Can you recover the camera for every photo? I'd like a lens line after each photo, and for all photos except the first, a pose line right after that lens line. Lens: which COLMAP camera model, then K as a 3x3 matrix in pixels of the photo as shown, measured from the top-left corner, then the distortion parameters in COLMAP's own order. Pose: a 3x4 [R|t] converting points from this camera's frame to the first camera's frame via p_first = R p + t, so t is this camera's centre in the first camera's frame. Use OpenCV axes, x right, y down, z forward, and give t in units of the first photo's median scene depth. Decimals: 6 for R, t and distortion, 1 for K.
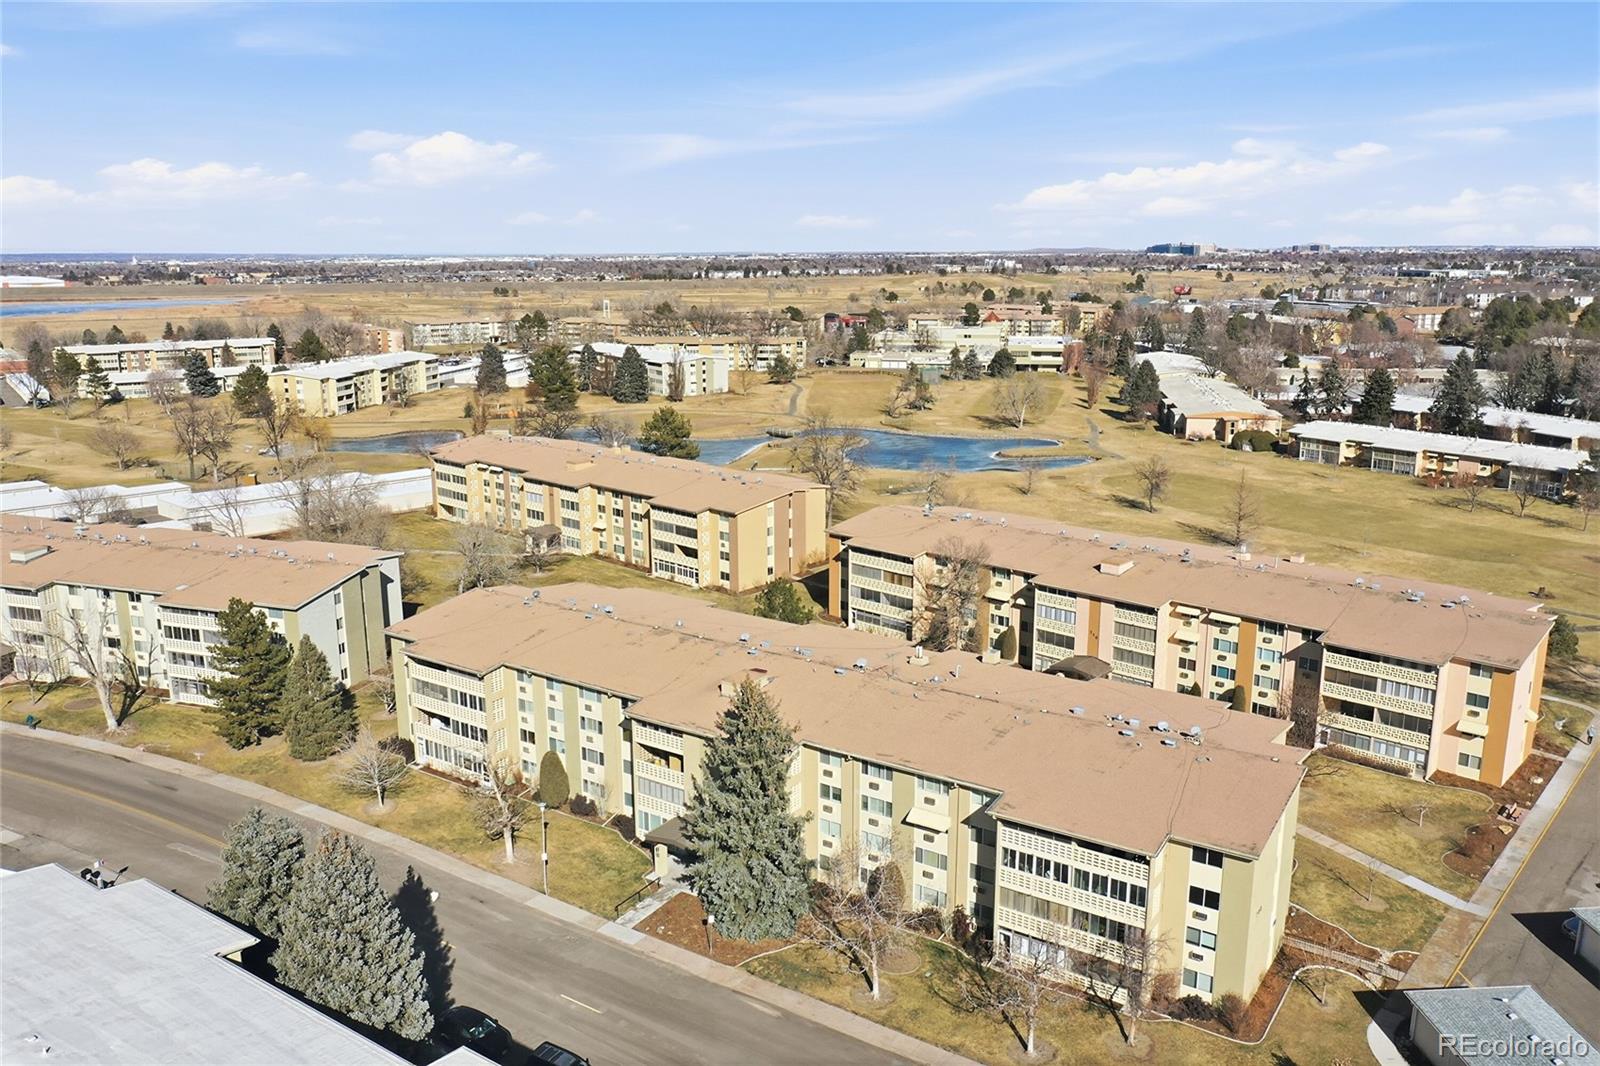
lens RADIAL K [[1206.3, 0, 800.0], [0, 1206.3, 533.0], [0, 0, 1]] dist [-0.010656, -0.002372]
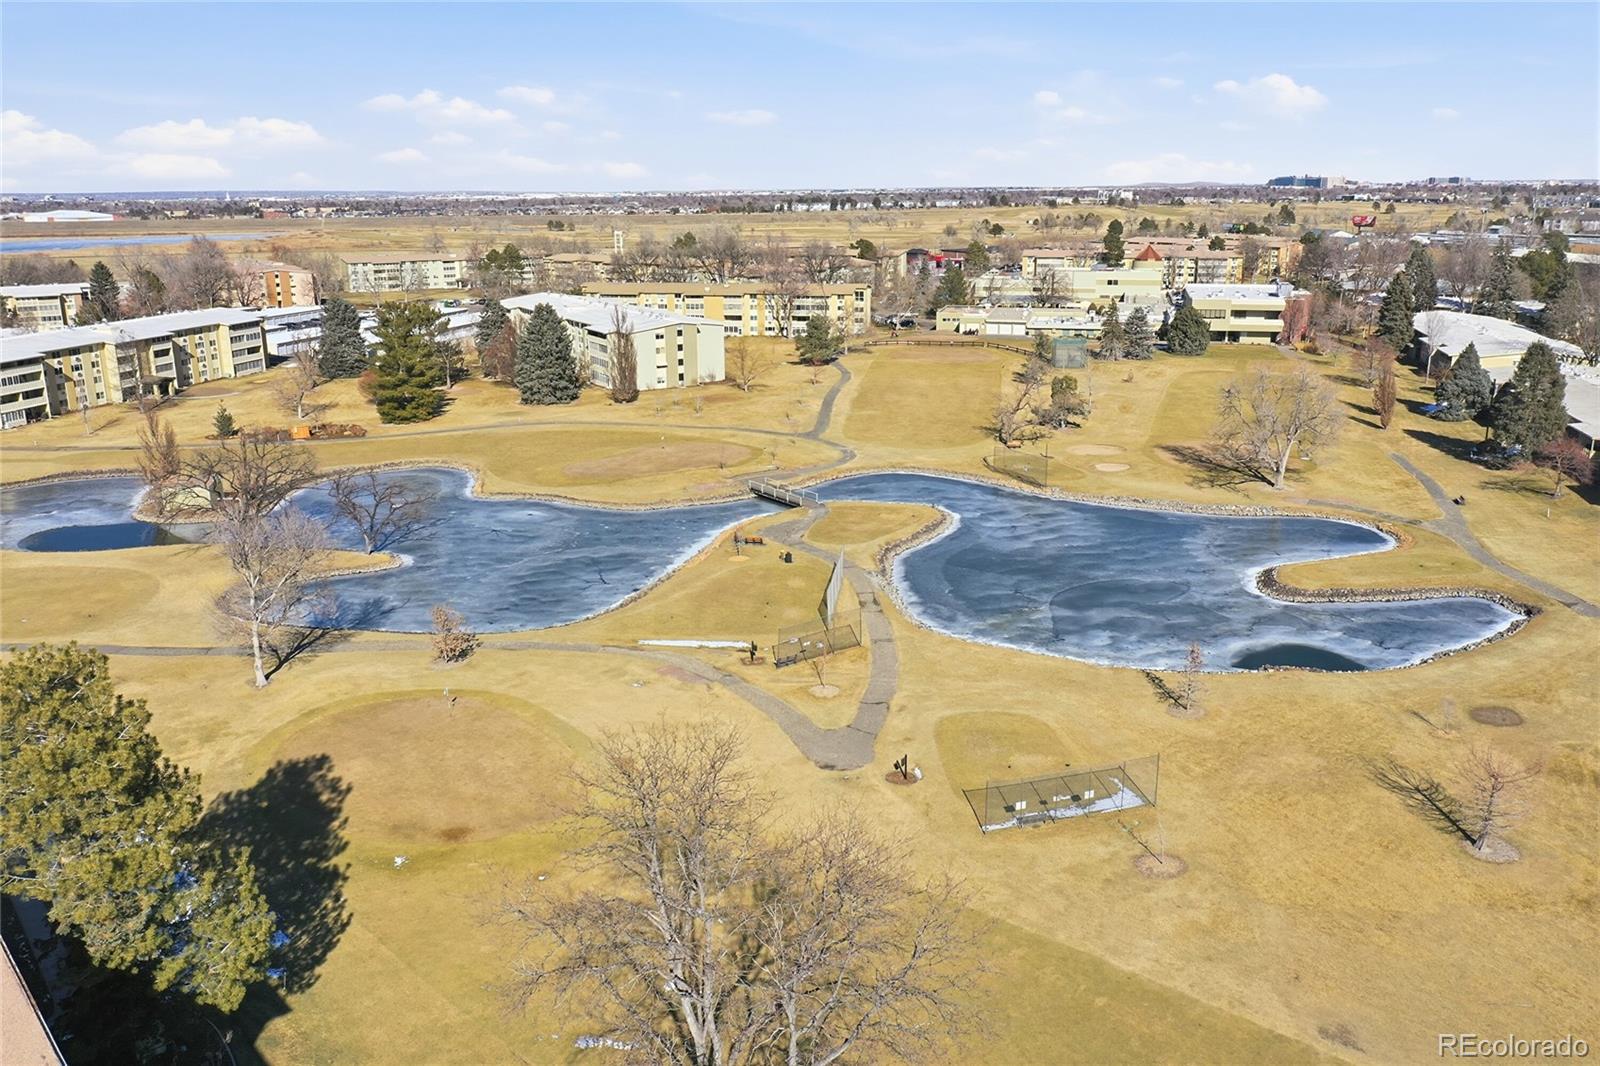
lens RADIAL K [[1206.3, 0, 800.0], [0, 1206.3, 533.0], [0, 0, 1]] dist [-0.010656, -0.002372]
pose [[0.996849, 0.019059, -0.077000, 0.021583], [-0.015211, 0.998620, 0.050263, -0.064003], [0.077852, -0.048934, 0.995763, 0.362177]]
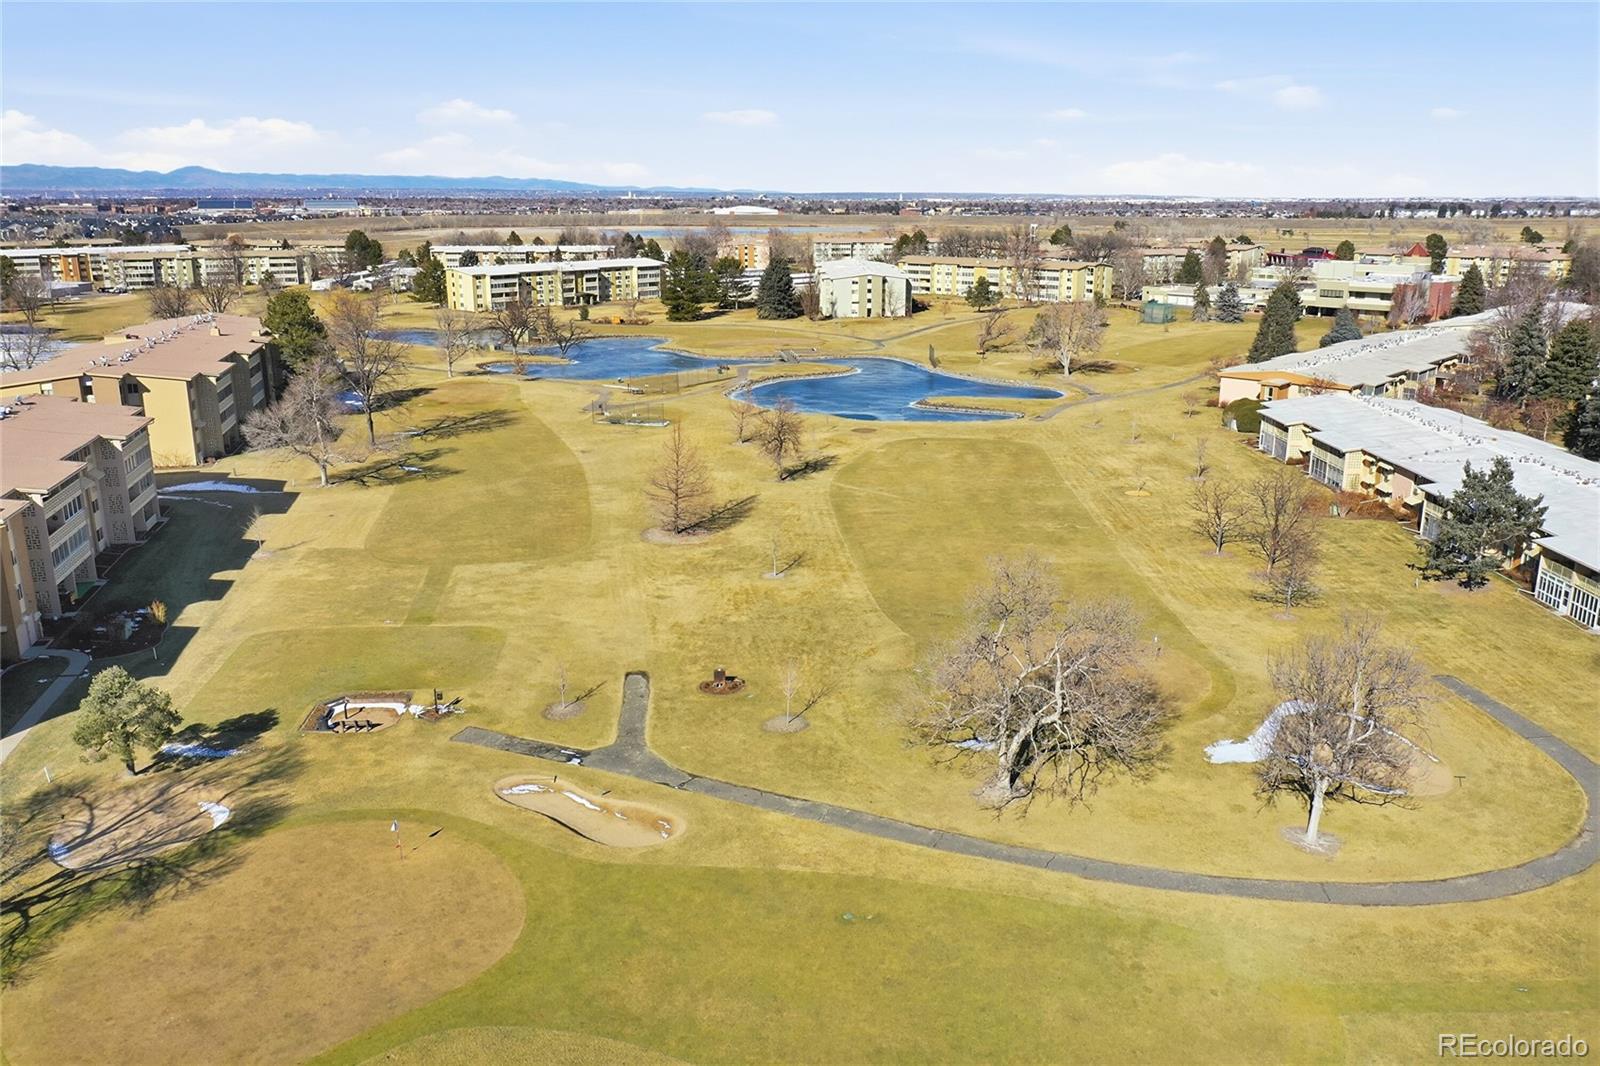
lens RADIAL K [[1230.8, 0, 800.0], [0, 1230.8, 533.0], [0, 0, 1]] dist [-0.014619, -0.005507]
pose [[0.827602, 0.153286, -0.539980, 0.332419], [-0.131038, 0.988170, 0.079679, -0.021730], [0.545806, 0.004815, 0.837898, 0.199138]]
